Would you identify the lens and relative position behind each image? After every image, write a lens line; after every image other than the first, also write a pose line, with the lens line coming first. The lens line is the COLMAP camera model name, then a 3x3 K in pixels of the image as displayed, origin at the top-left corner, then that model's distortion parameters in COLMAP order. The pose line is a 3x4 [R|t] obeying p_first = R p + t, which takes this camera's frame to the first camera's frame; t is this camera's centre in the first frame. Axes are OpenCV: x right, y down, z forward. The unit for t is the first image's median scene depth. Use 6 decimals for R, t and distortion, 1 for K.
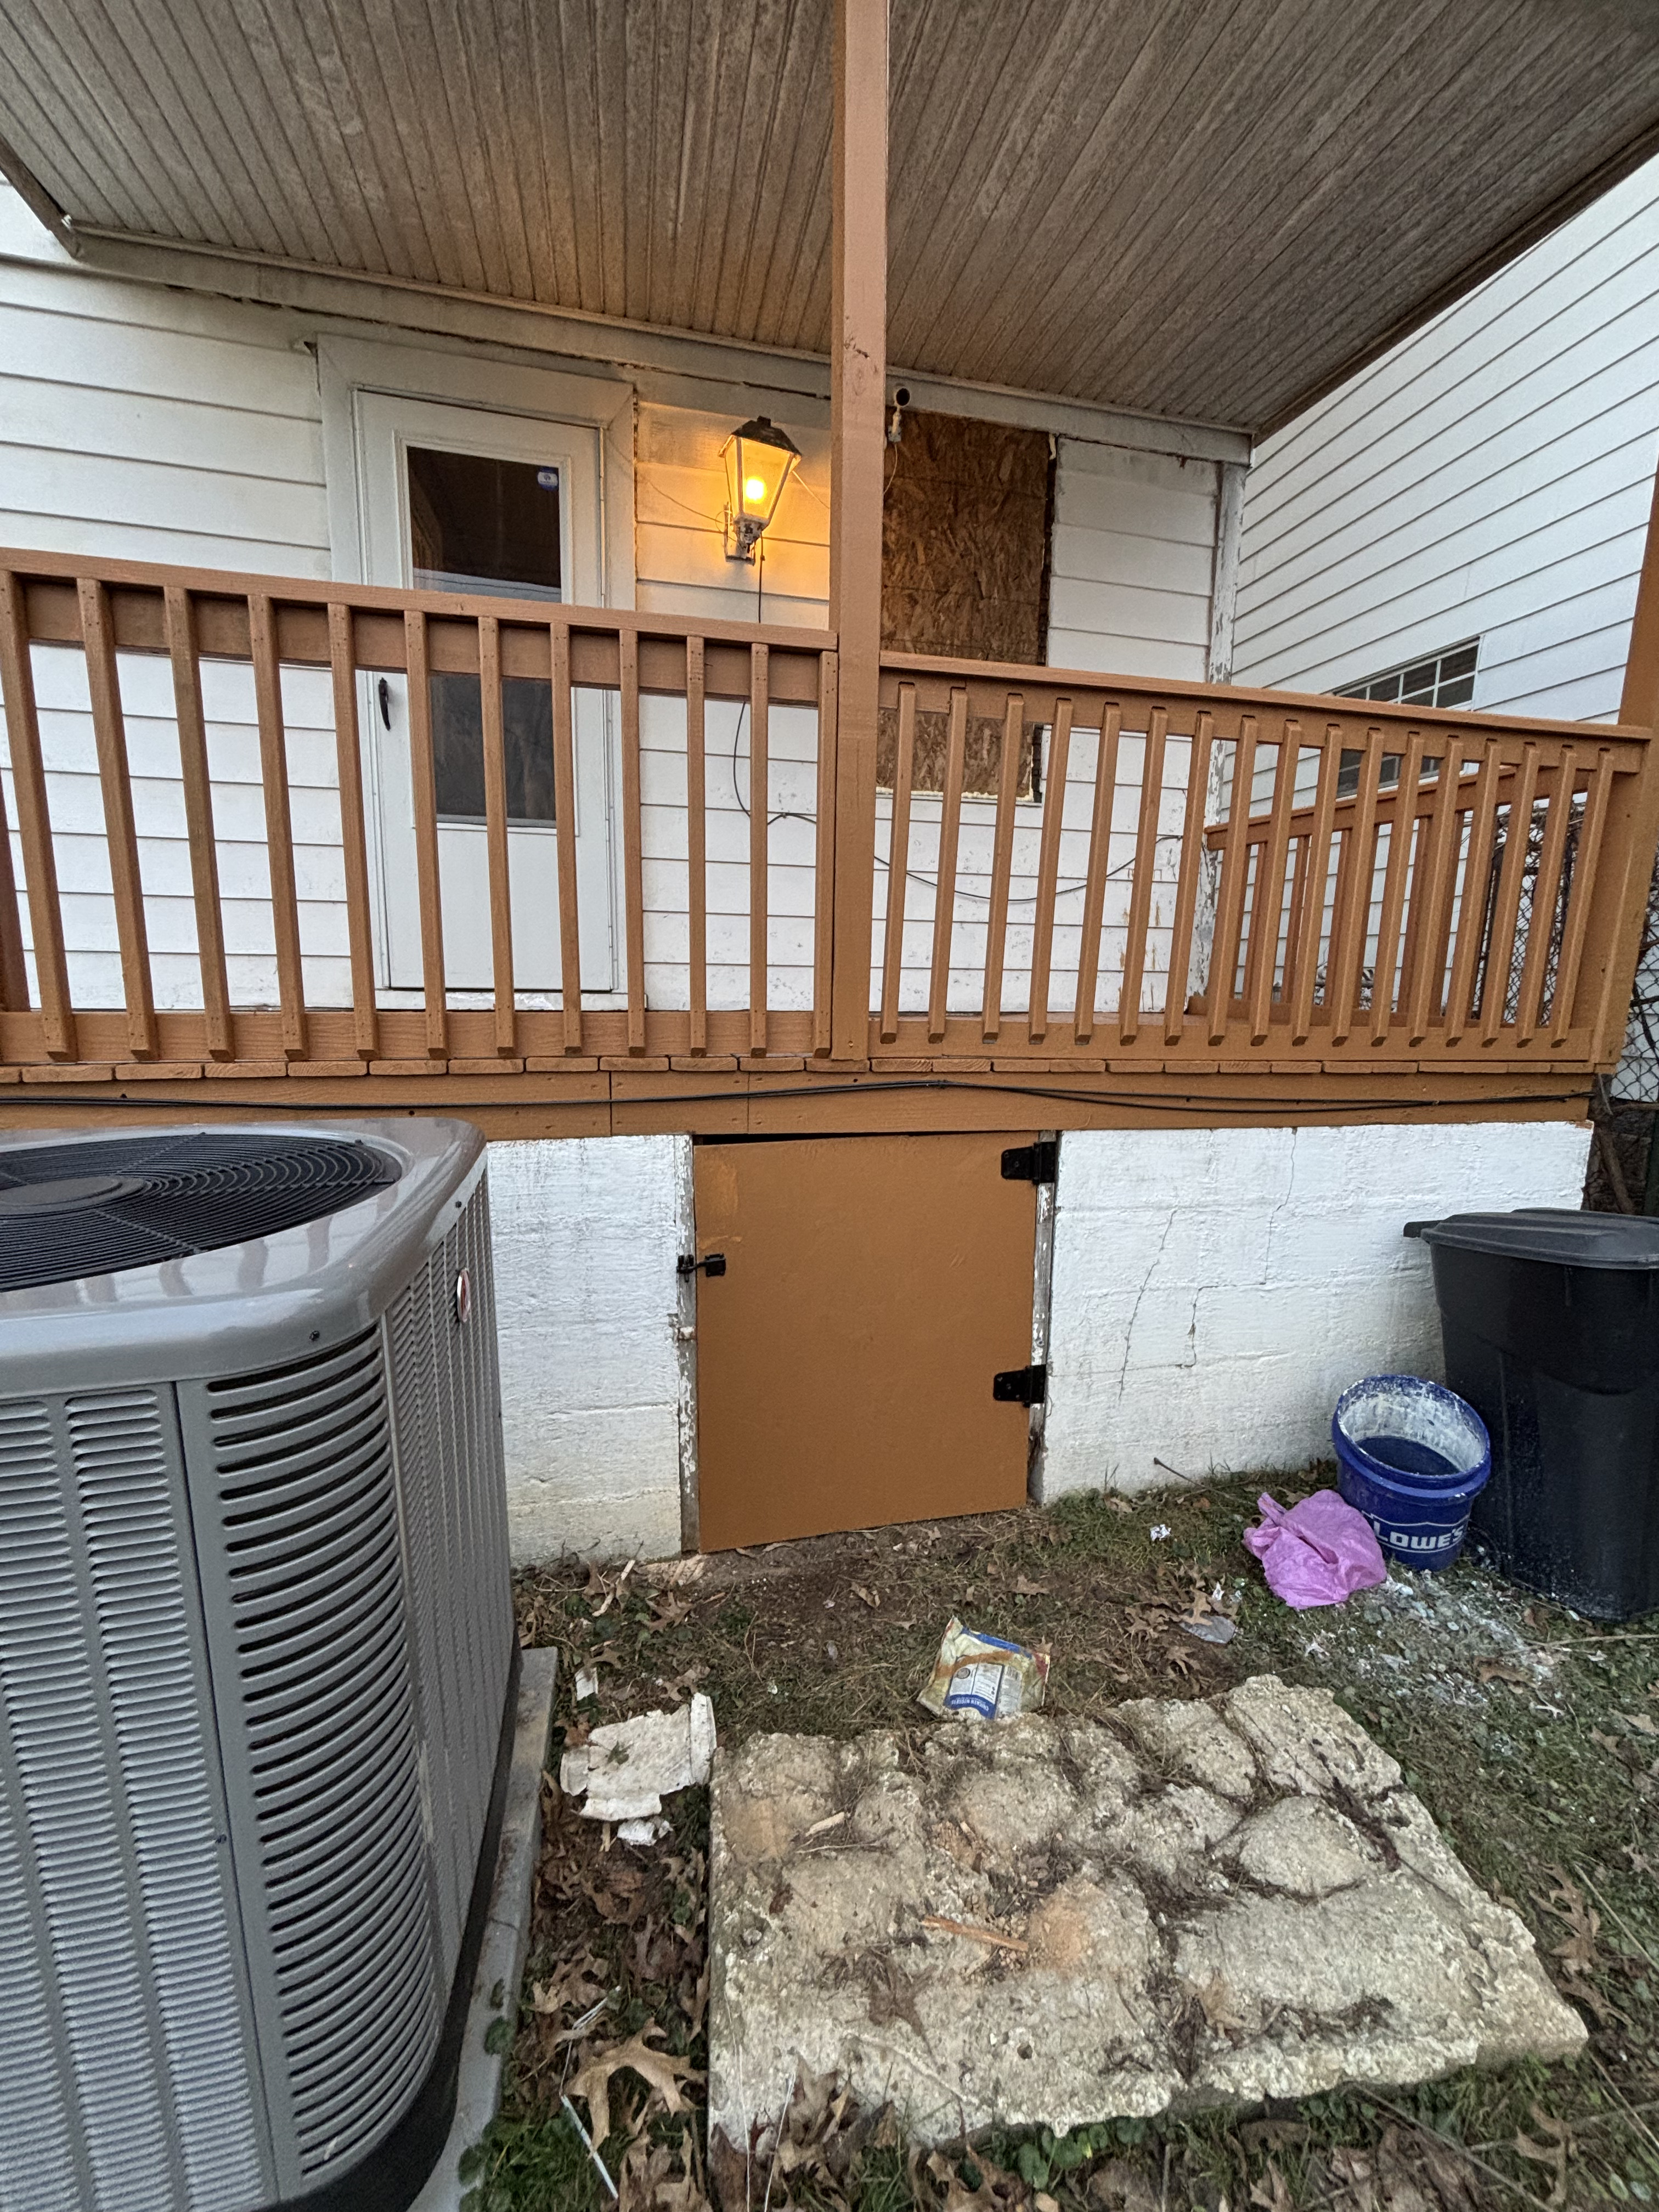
lens RADIAL K [[892.3, 0, 837.5], [0, 892.3, 1110.7], [0, 0, 1]] dist [-0.002282, -0.000076]
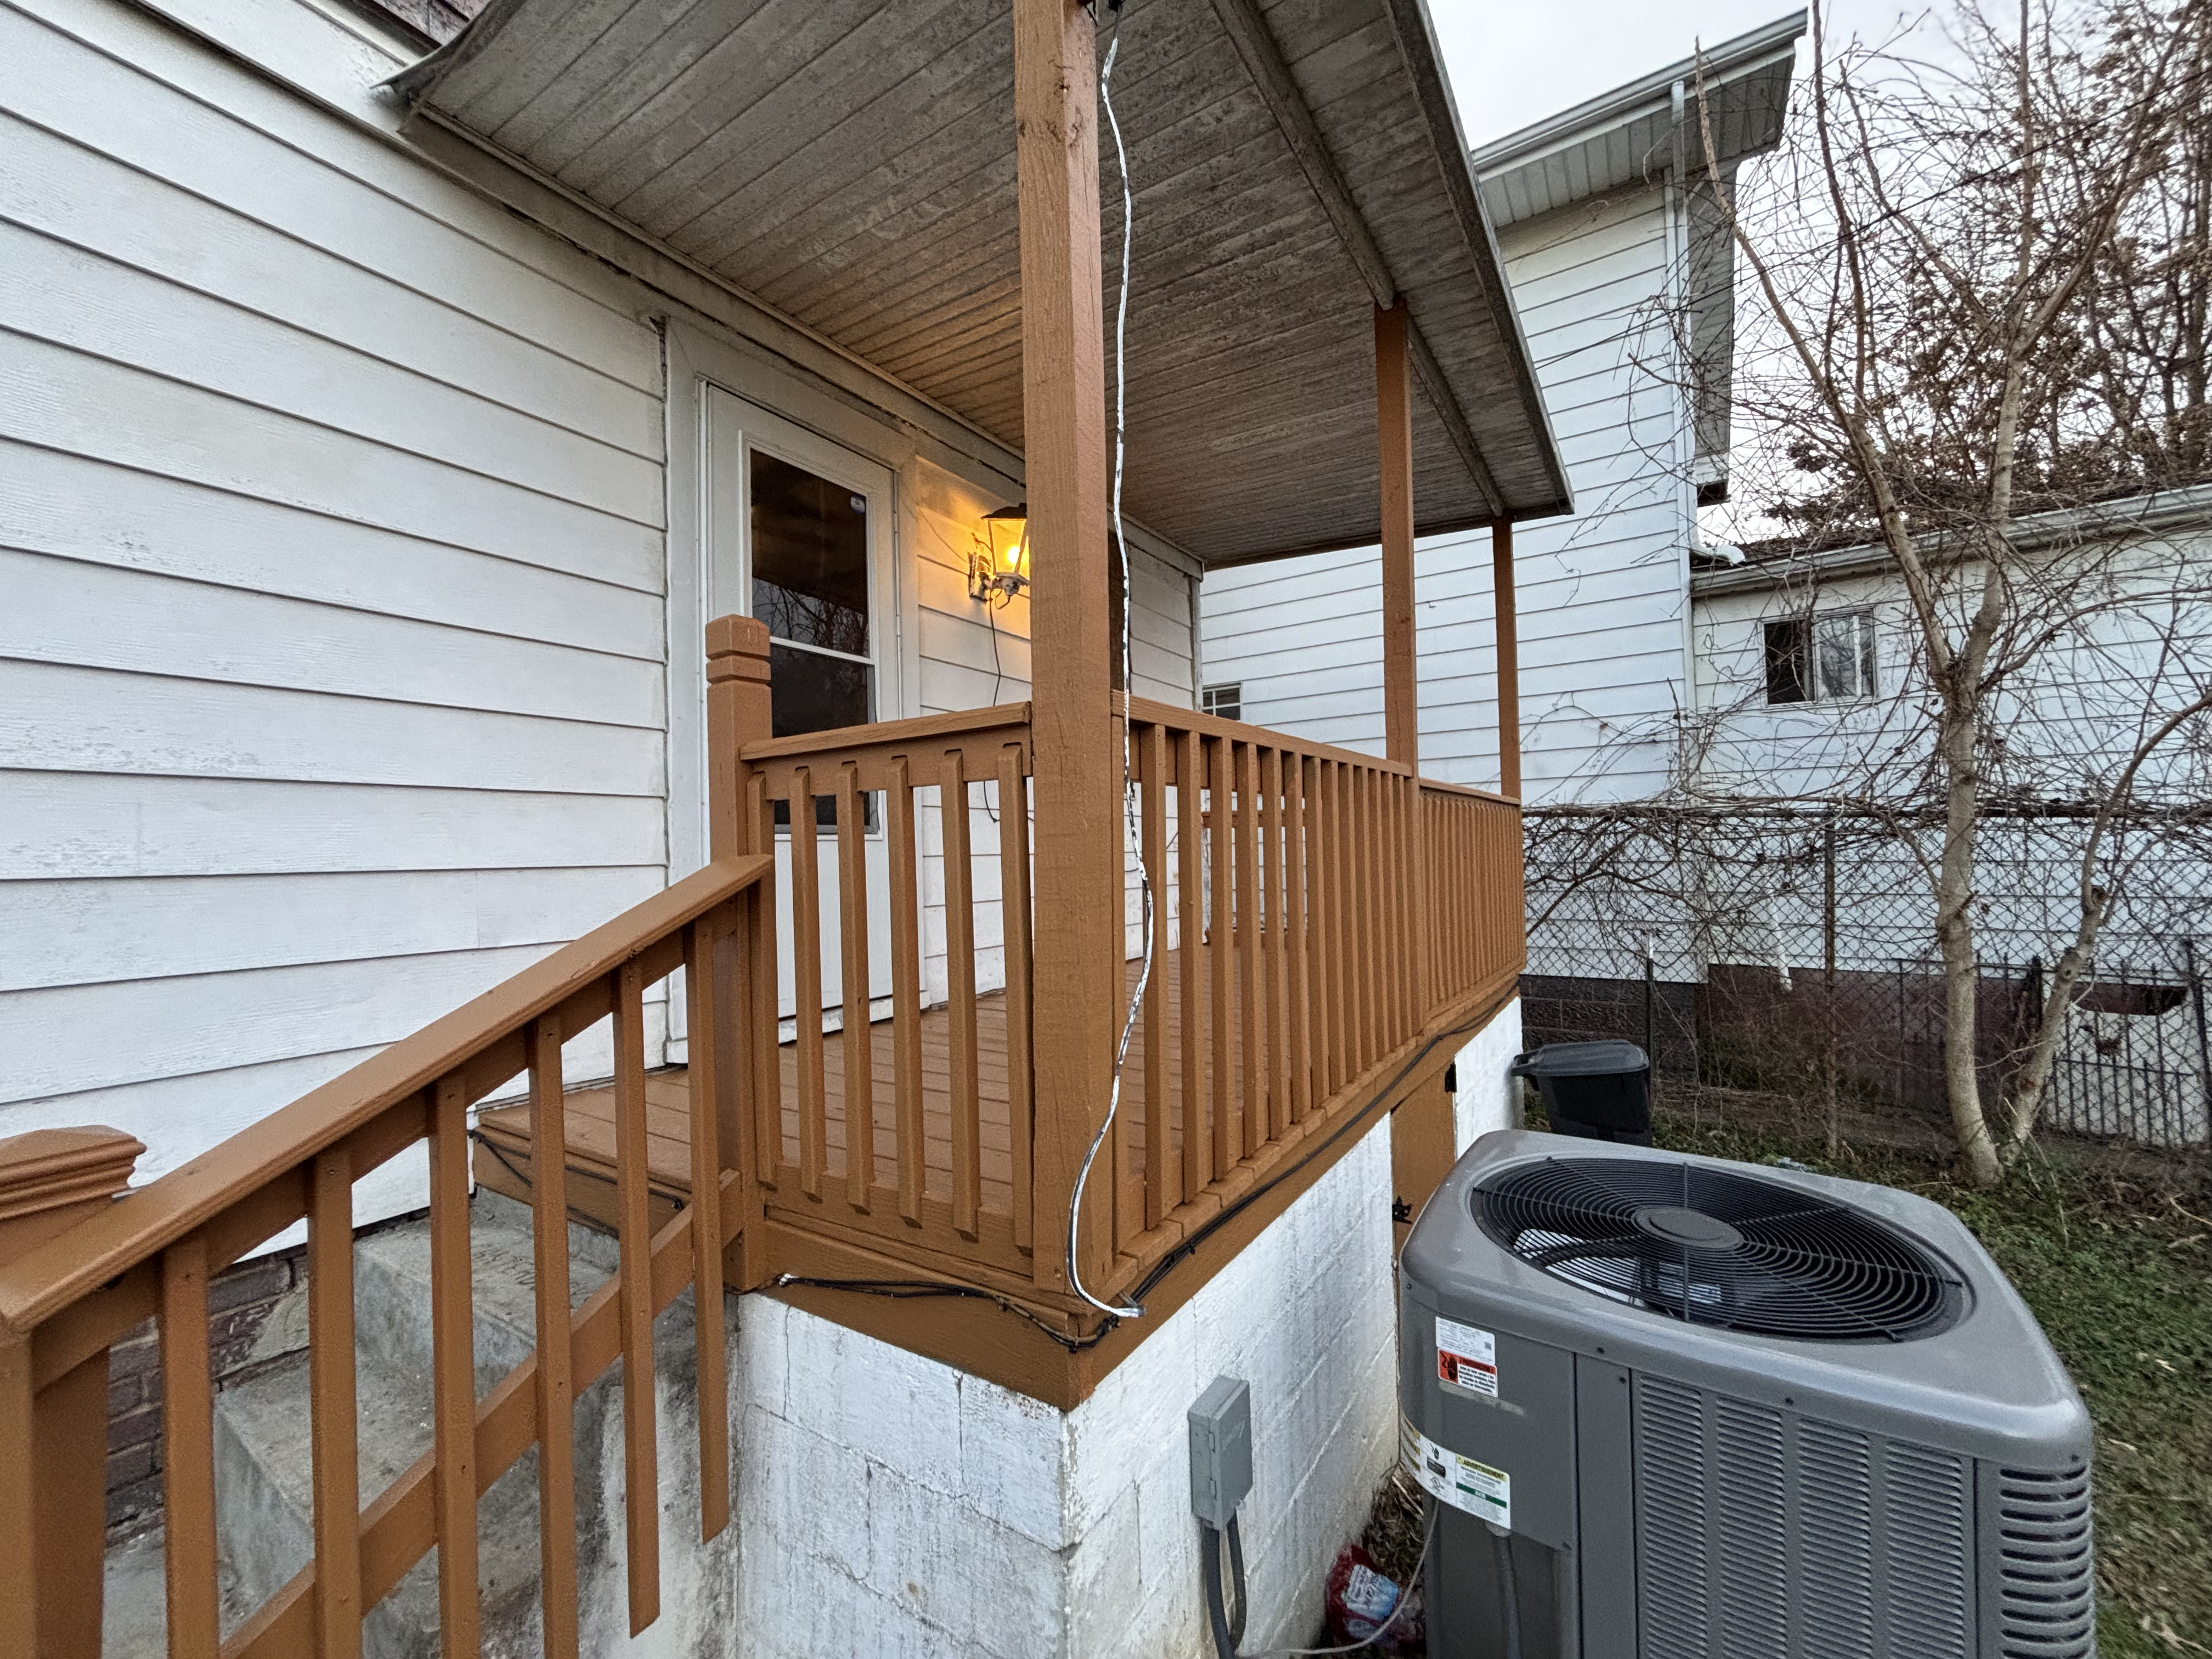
lens RADIAL K [[892.3, 0, 1110.3], [0, 892.3, 830.7], [0, 0, 1]] dist [-0.002282, -0.000076]
pose [[0.718342, -0.015920, 0.695508, -0.730328], [0.145640, 0.981027, -0.127965, -0.144496], [-0.680275, 0.193217, 0.707032, 0.125984]]
